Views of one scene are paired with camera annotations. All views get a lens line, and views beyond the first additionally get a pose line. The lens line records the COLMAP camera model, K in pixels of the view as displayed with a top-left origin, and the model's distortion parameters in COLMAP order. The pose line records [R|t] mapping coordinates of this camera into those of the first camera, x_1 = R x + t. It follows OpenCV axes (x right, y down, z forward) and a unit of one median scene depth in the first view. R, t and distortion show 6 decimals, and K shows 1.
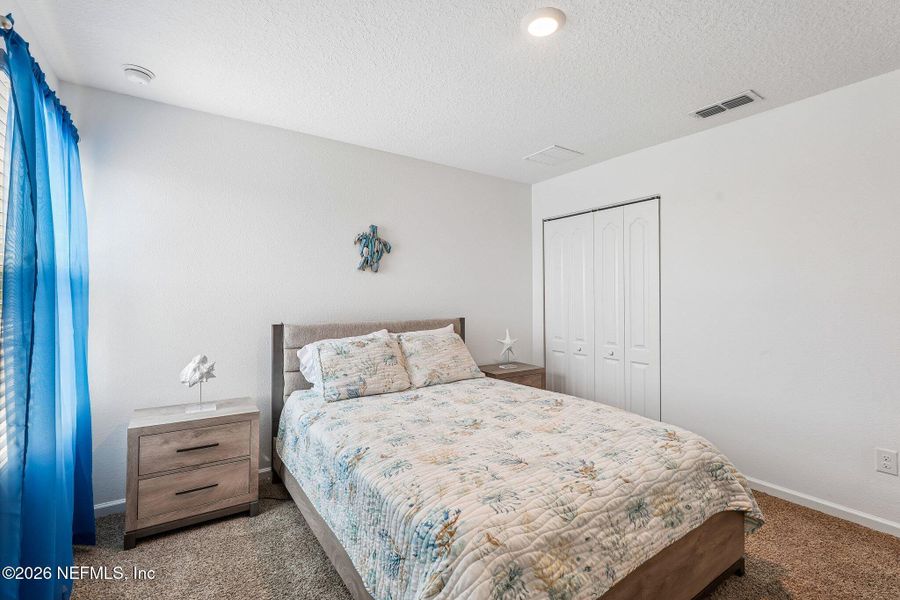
lens RADIAL K [[411.6, 0, 451.8], [0, 411.6, 292.5], [0, 0, 1]] dist [0.000808, 0.001099]
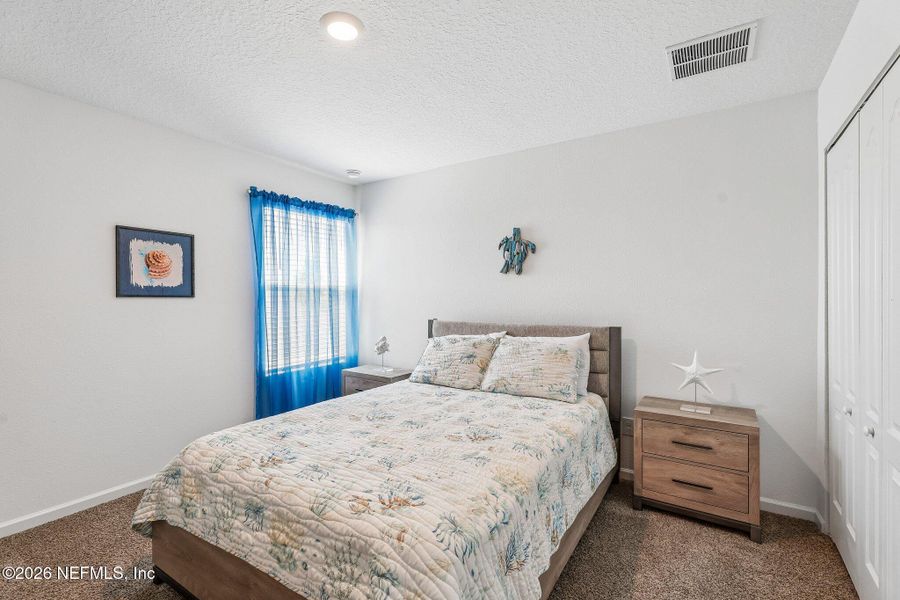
lens RADIAL K [[411.6, 0, 451.0], [0, 411.6, 306.4], [0, 0, 1]] dist [0.000808, 0.001099]
pose [[0.373673, 0.020222, -0.927340, 0.852965], [0.009487, 0.999627, 0.025621, 0.001080], [0.927512, -0.018372, 0.373342, 0.589335]]
